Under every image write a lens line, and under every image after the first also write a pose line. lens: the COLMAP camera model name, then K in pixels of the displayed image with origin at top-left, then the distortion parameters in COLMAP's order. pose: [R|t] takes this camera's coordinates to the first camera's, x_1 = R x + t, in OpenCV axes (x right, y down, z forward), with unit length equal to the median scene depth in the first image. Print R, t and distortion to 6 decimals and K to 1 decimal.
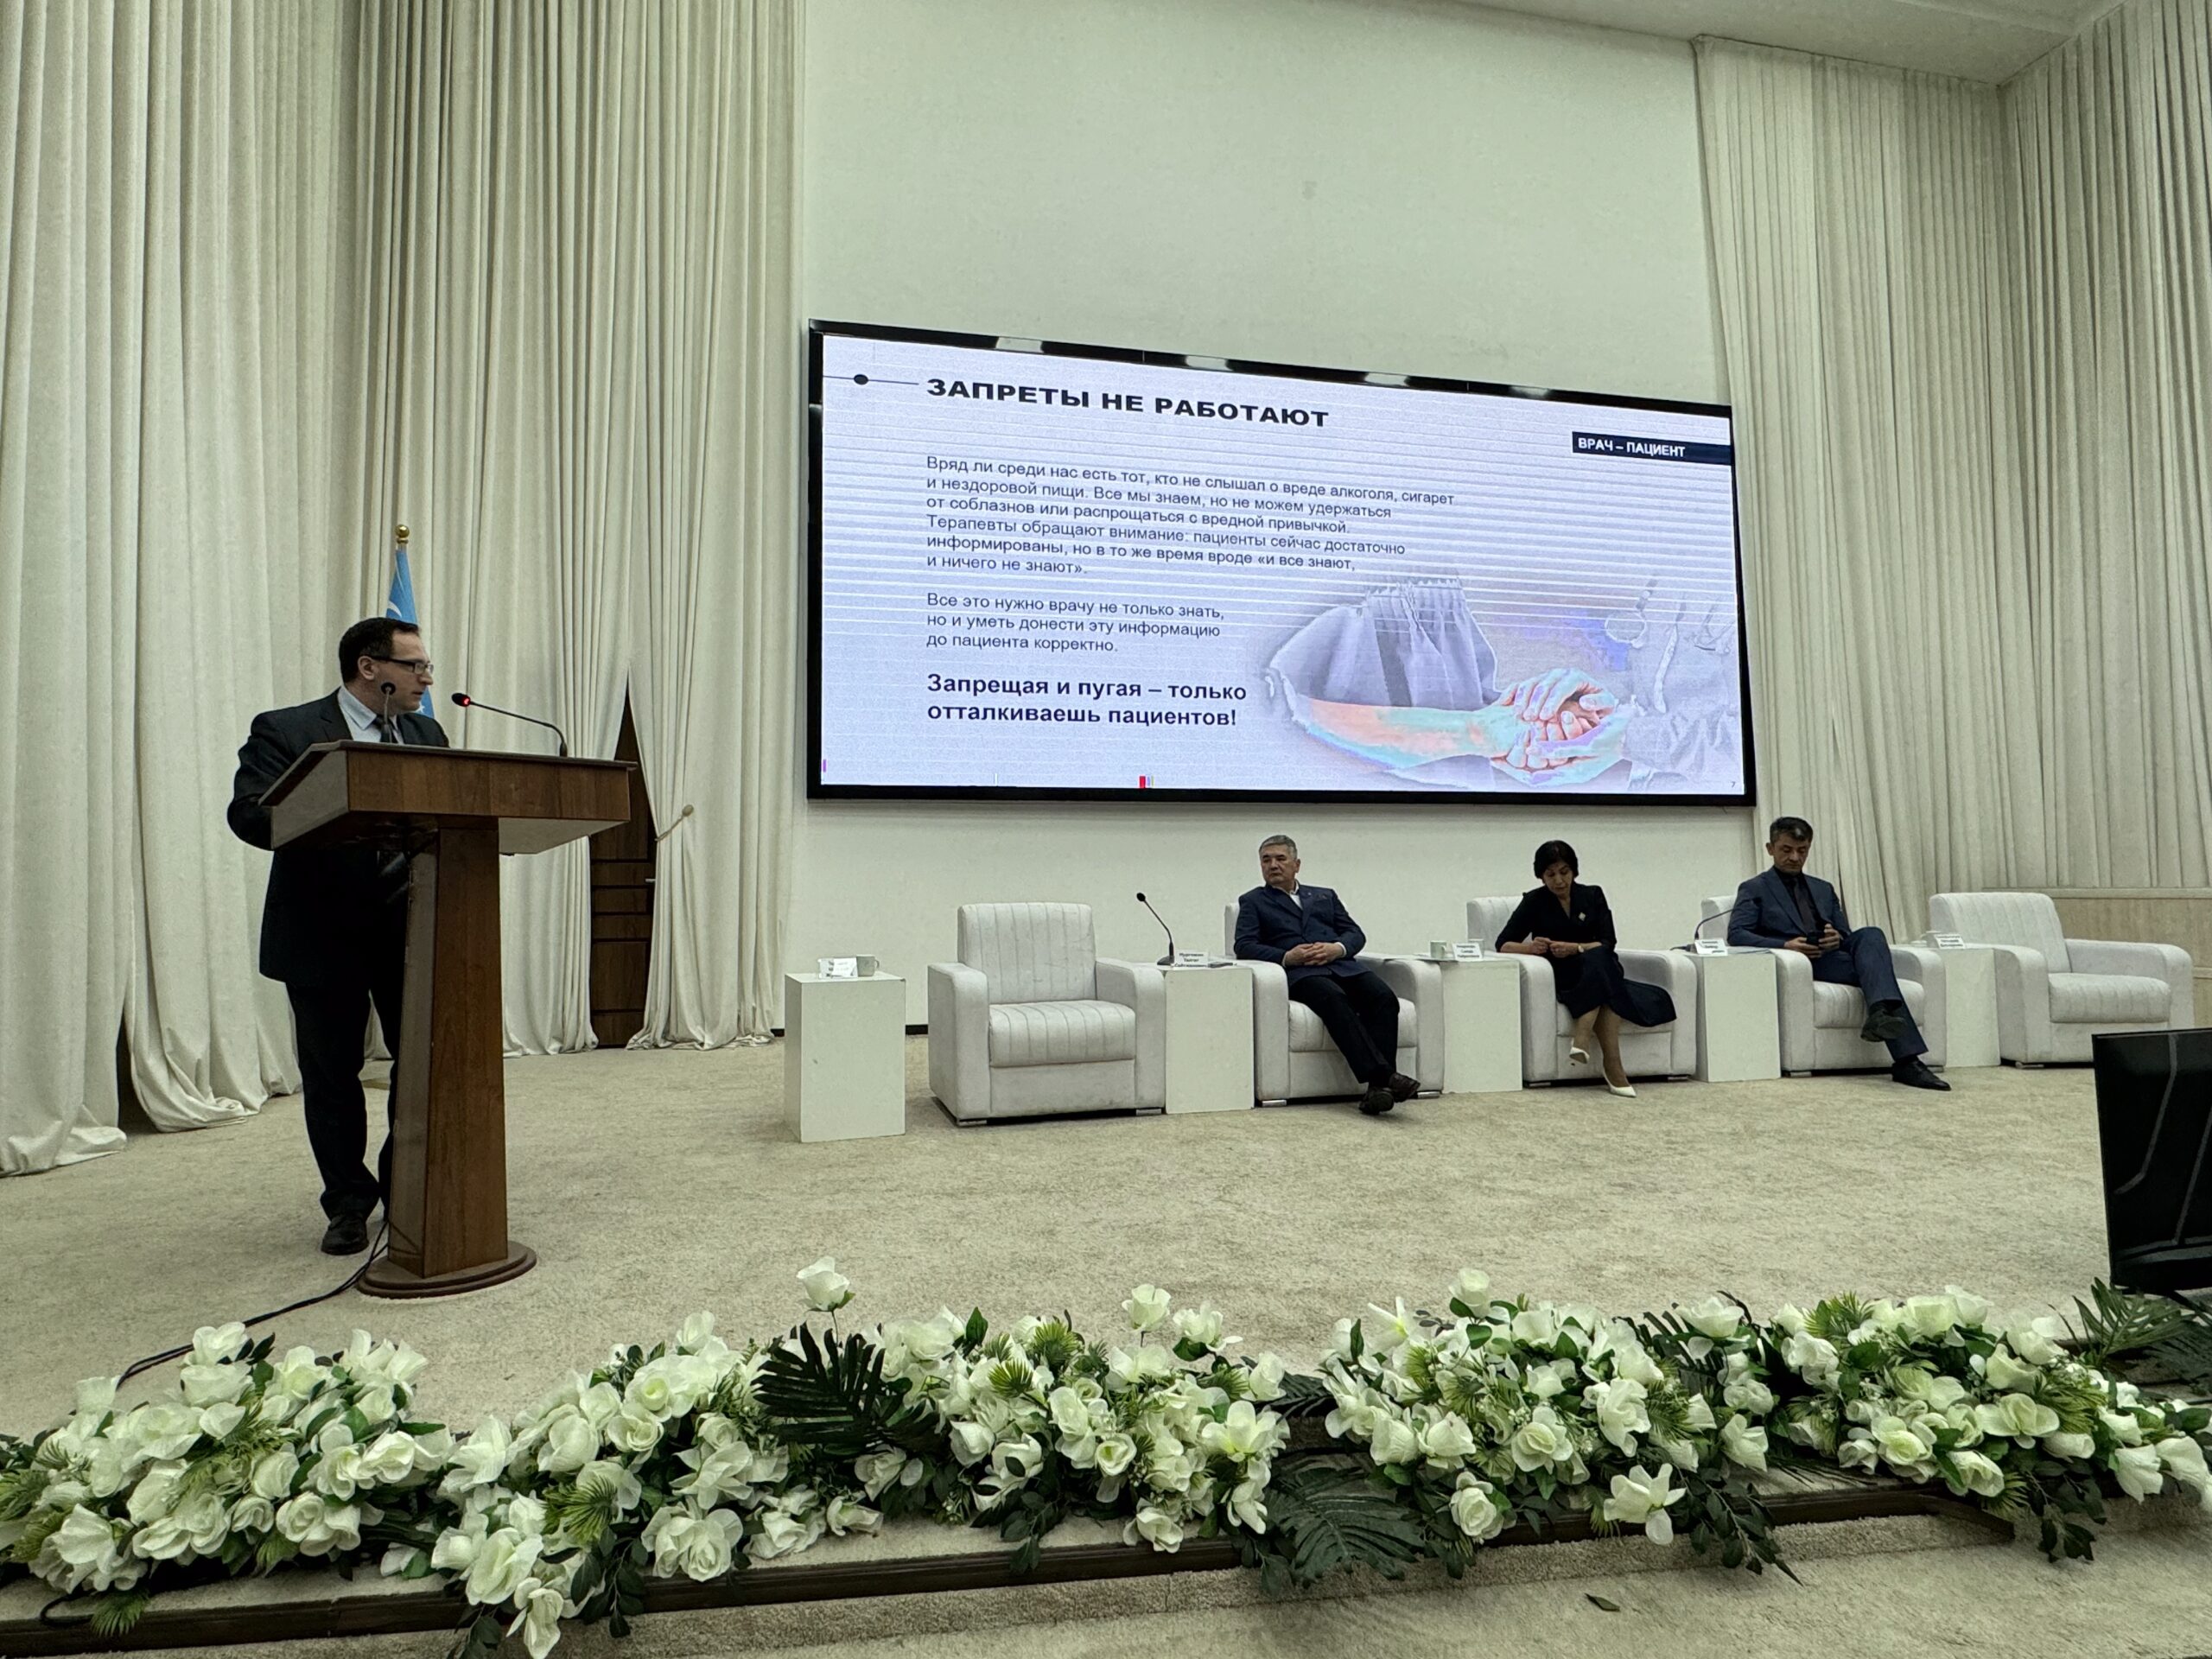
lens RADIAL K [[1189.9, 0, 1102.9], [0, 1189.9, 824.9], [0, 0, 1]] dist [0.003432, -0.001648]
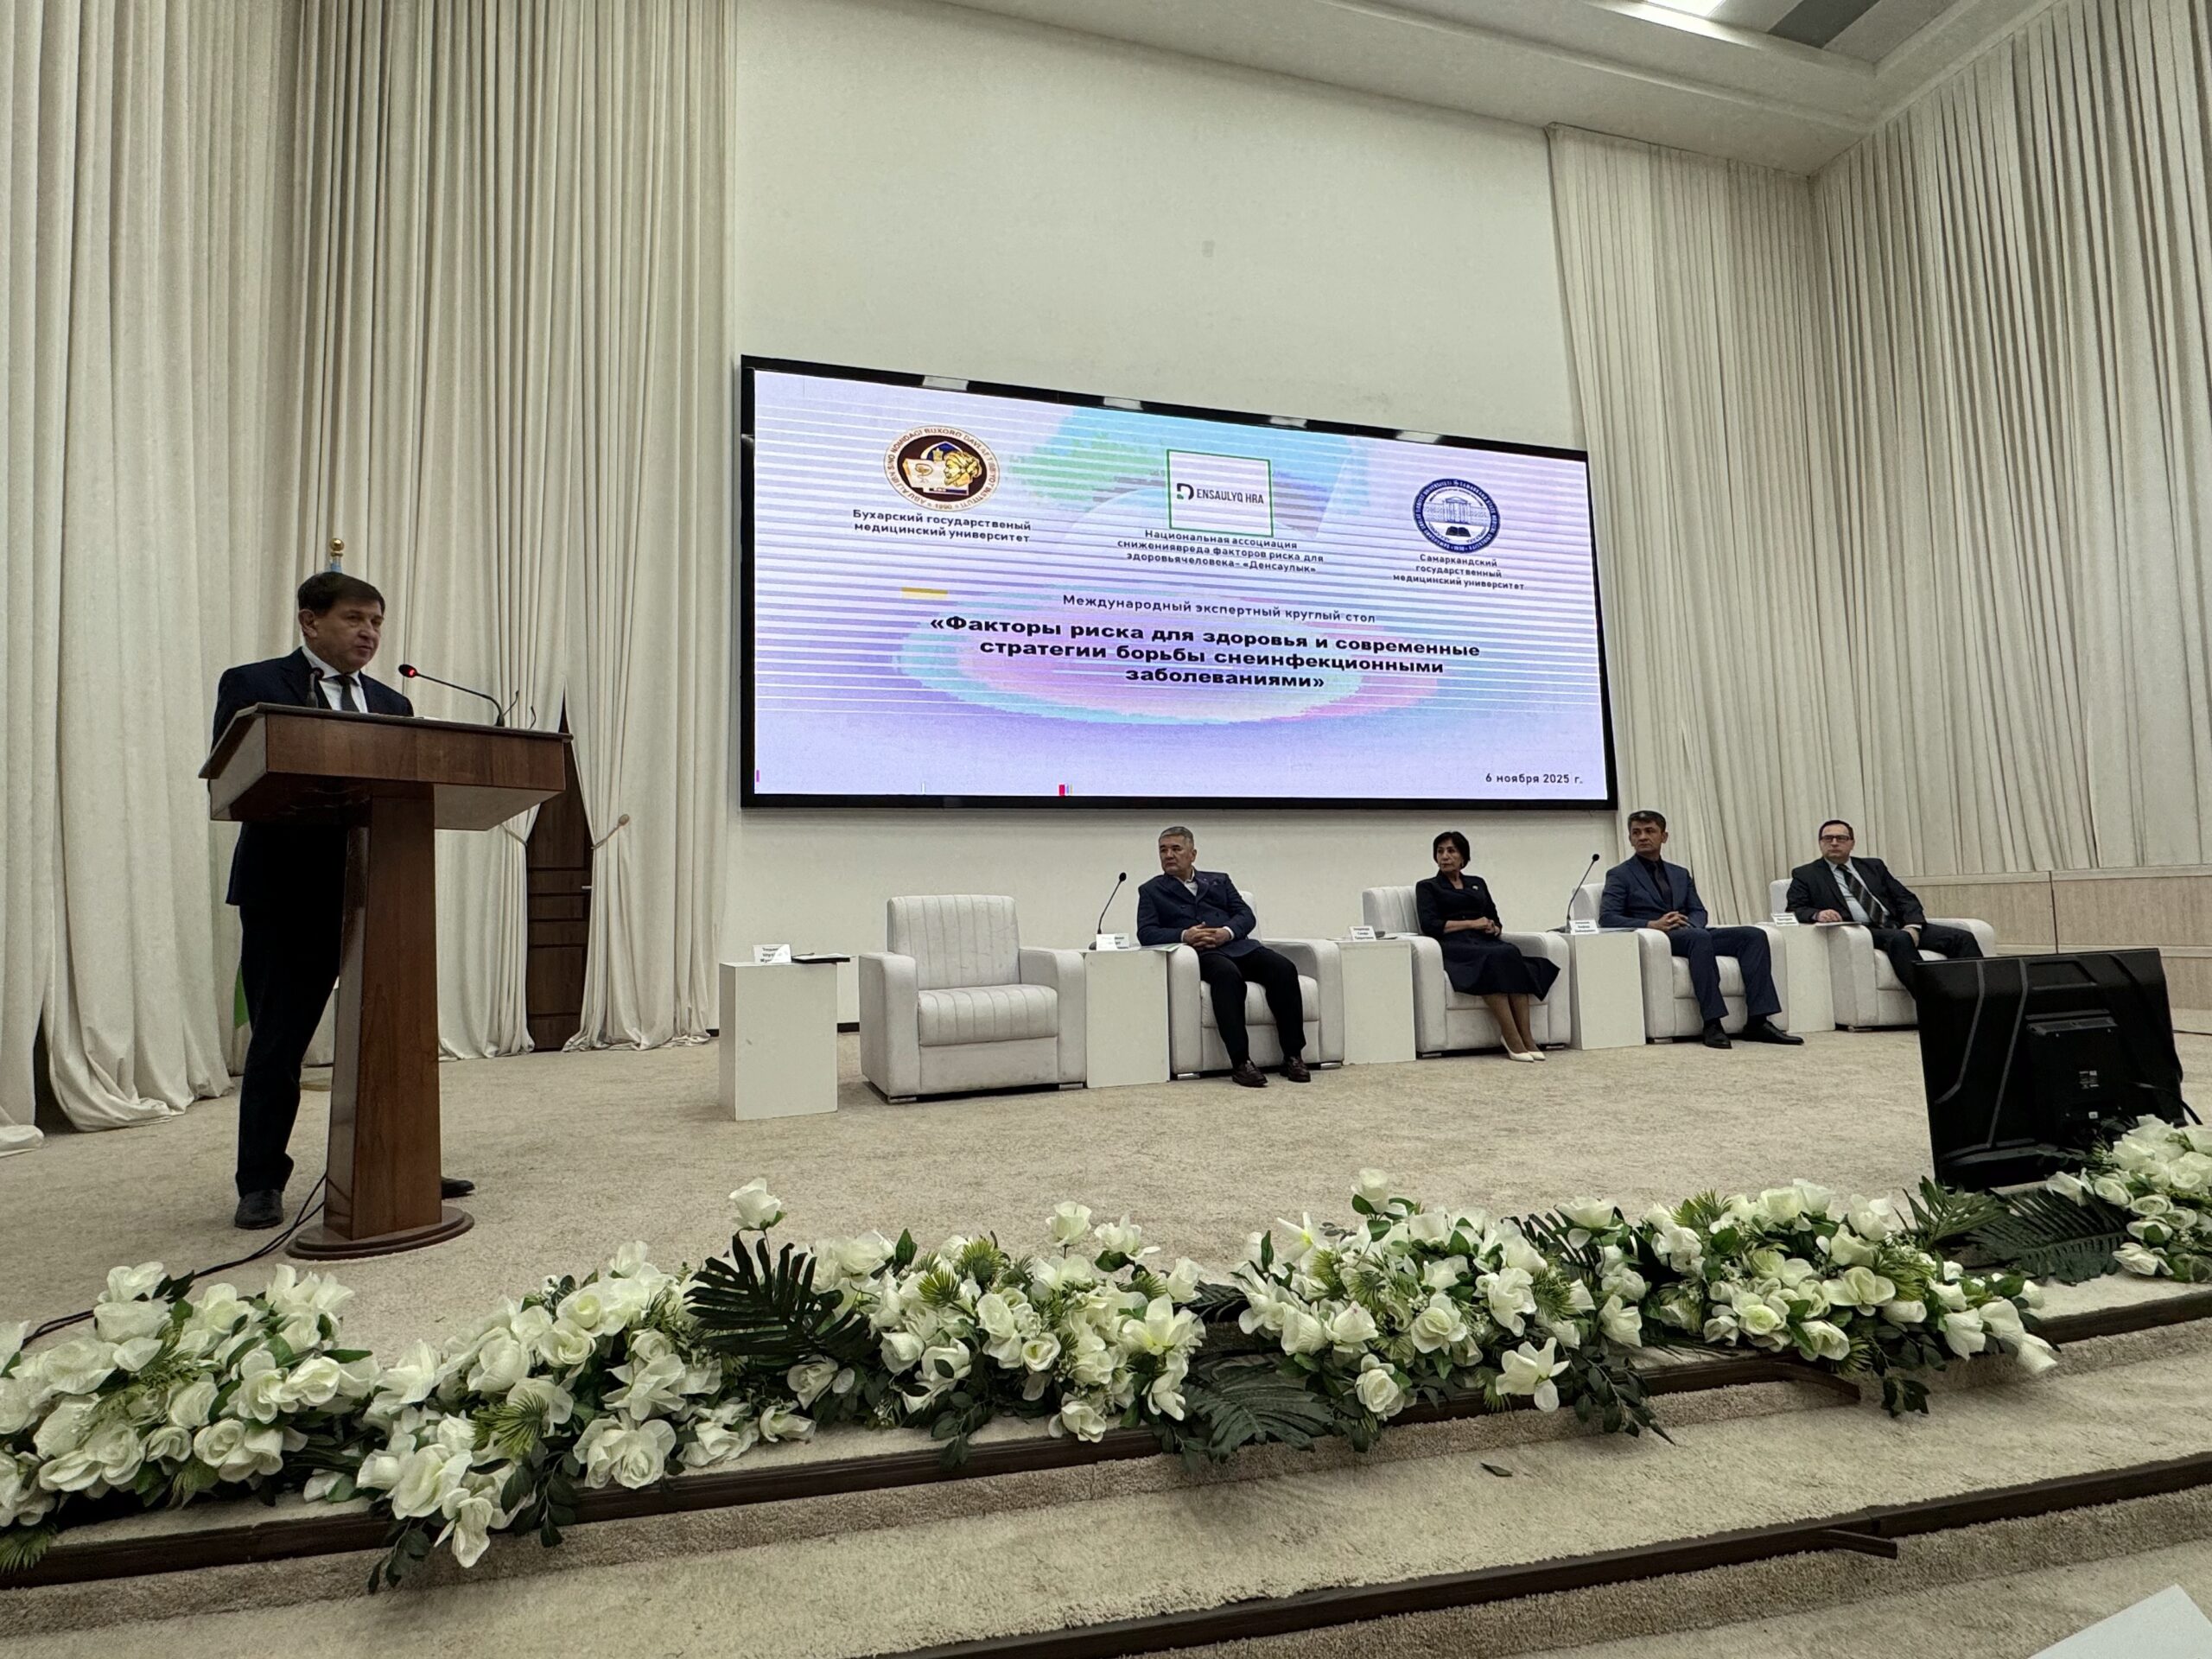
lens RADIAL K [[1115.4, 0, 1103.4], [0, 1115.4, 825.0], [0, 0, 1]] dist [0.002405, -0.000856]
pose [[0.997531, -0.011560, 0.069264, 0.002813], [0.013469, 0.999541, -0.027149, 0.087083], [-0.068918, 0.028015, 0.997229, 0.005294]]
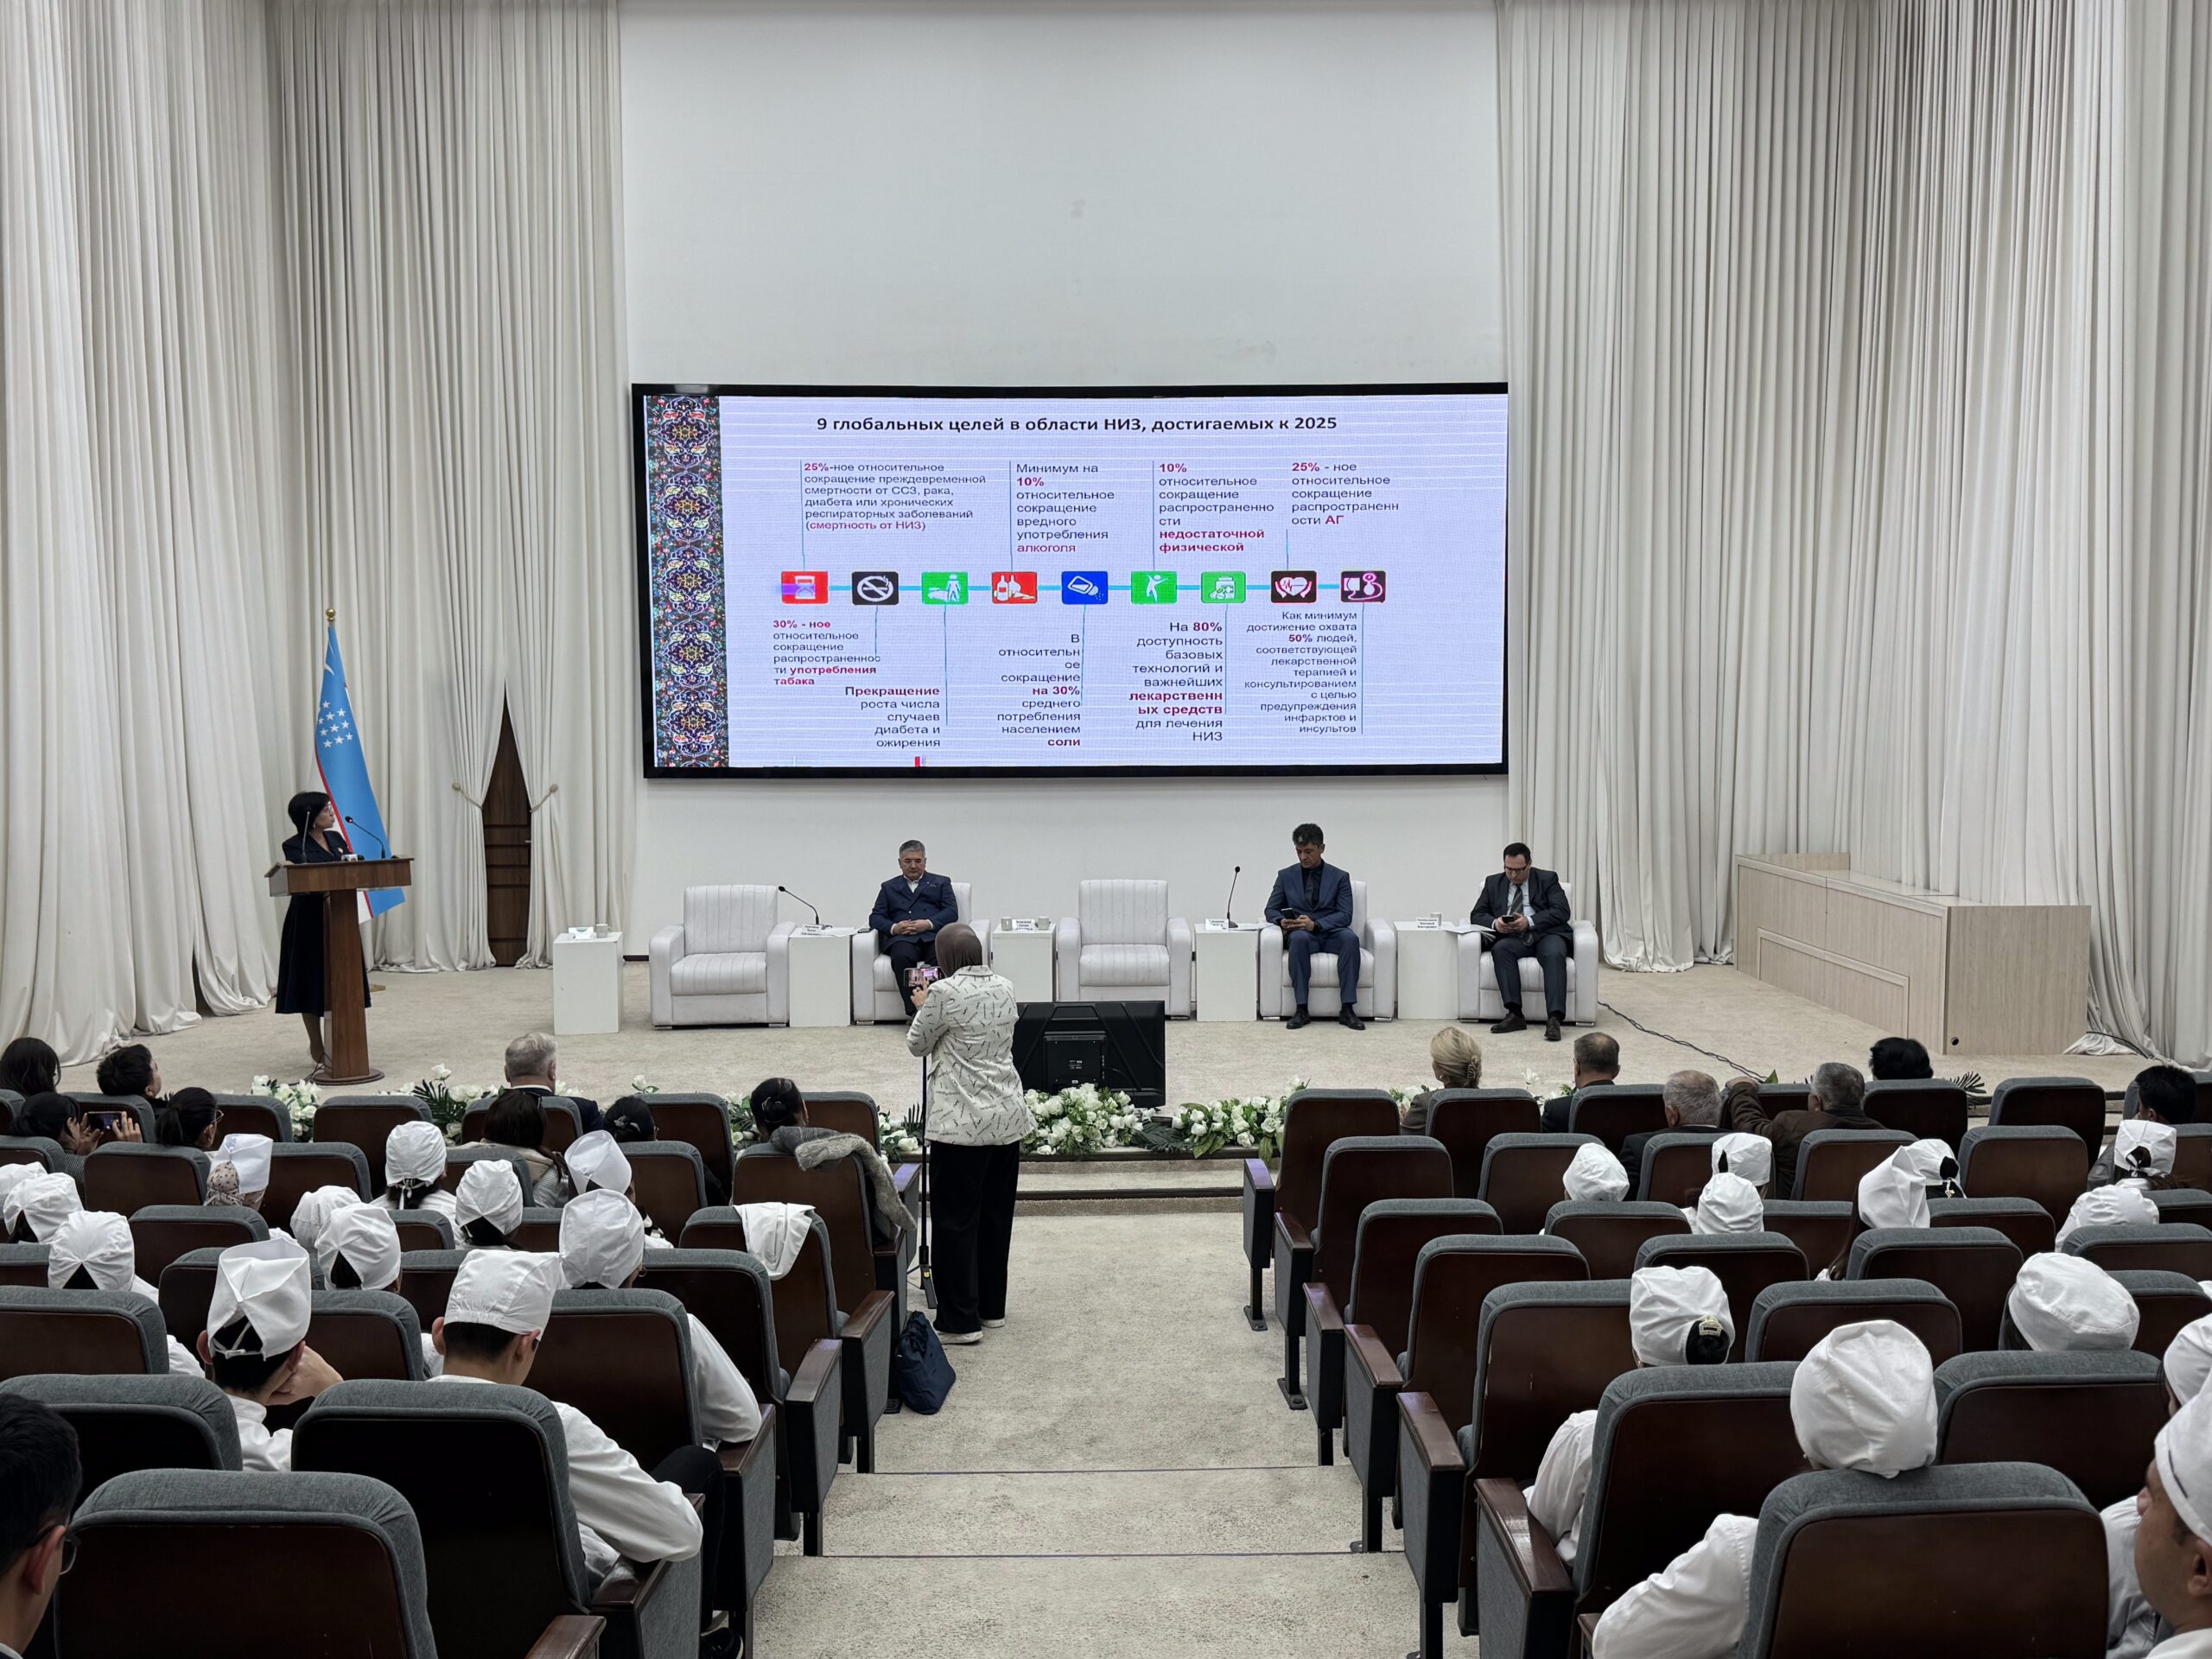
lens RADIAL K [[1993.6, 0, 1109.2], [0, 1993.6, 831.7], [0, 0, 1]] dist [0.206601, -0.423218]
pose [[0.976953, 0.020586, -0.212461, 2.505866], [0.008066, 0.991068, 0.133117, -0.892683], [0.213304, -0.131762, 0.968060, -3.551951]]
